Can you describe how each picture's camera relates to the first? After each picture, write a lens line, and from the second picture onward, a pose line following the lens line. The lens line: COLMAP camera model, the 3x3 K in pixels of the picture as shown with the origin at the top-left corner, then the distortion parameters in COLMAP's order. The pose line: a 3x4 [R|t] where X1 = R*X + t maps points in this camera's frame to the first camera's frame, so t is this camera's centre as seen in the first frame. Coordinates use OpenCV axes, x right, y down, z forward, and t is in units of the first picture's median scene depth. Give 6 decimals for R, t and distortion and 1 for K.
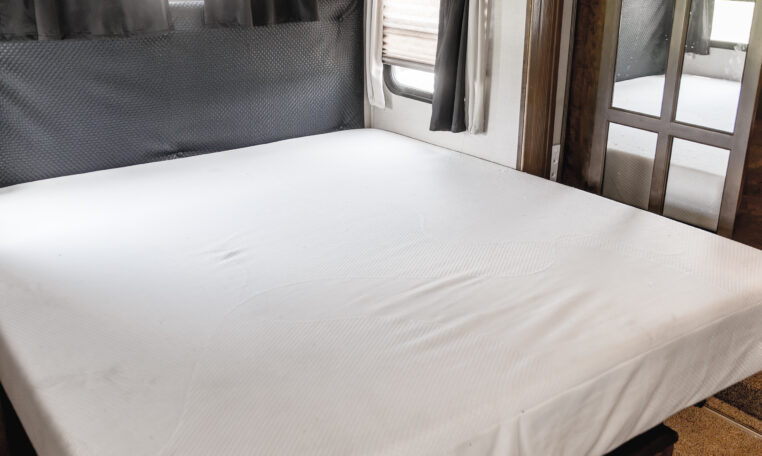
lens RADIAL K [[788.0, 0, 380.4], [0, 788.0, 228.4], [0, 0, 1]] dist [0.008842, -0.008067]
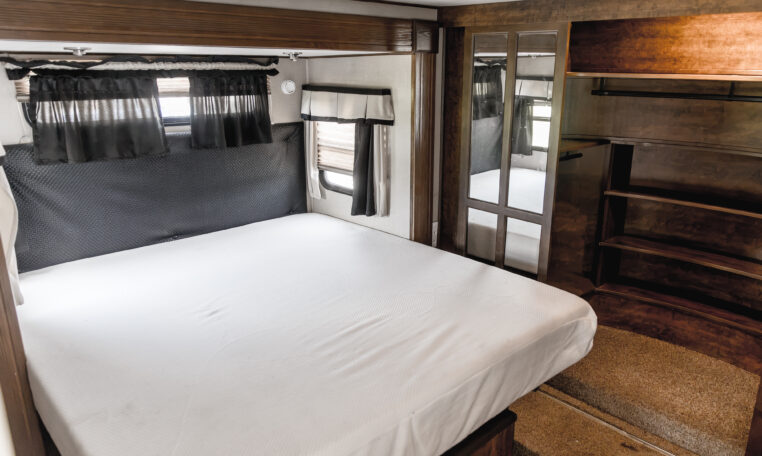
lens RADIAL K [[550.3, 0, 404.3], [0, 550.3, 224.5], [0, 0, 1]] dist [0.002200, -0.004989]
pose [[0.988693, -0.036333, 0.145488, 0.010776], [0.047795, 0.995956, -0.076076, -0.025659], [-0.142136, 0.082169, 0.986431, -0.039970]]
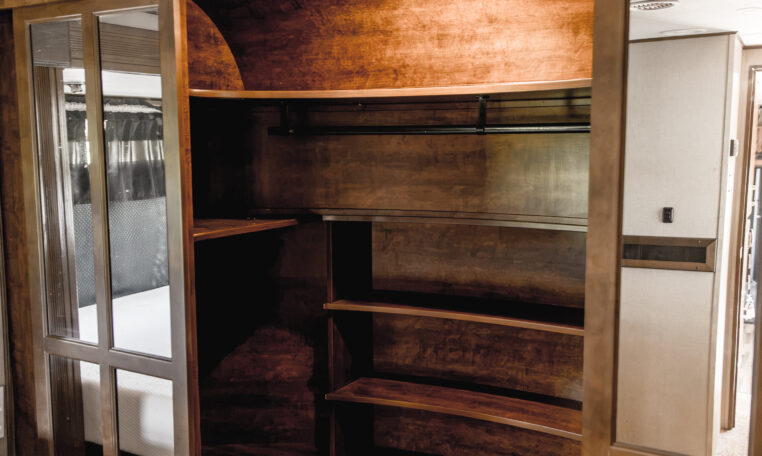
lens RADIAL K [[742.0, 0, 380.2], [0, 742.0, 229.0], [0, 0, 1]] dist [0.014135, 0.003309]
pose [[0.912716, -0.051635, 0.405319, 0.297259], [0.150303, 0.964858, -0.215542, -0.046648], [-0.379945, 0.257649, 0.888402, 0.190002]]
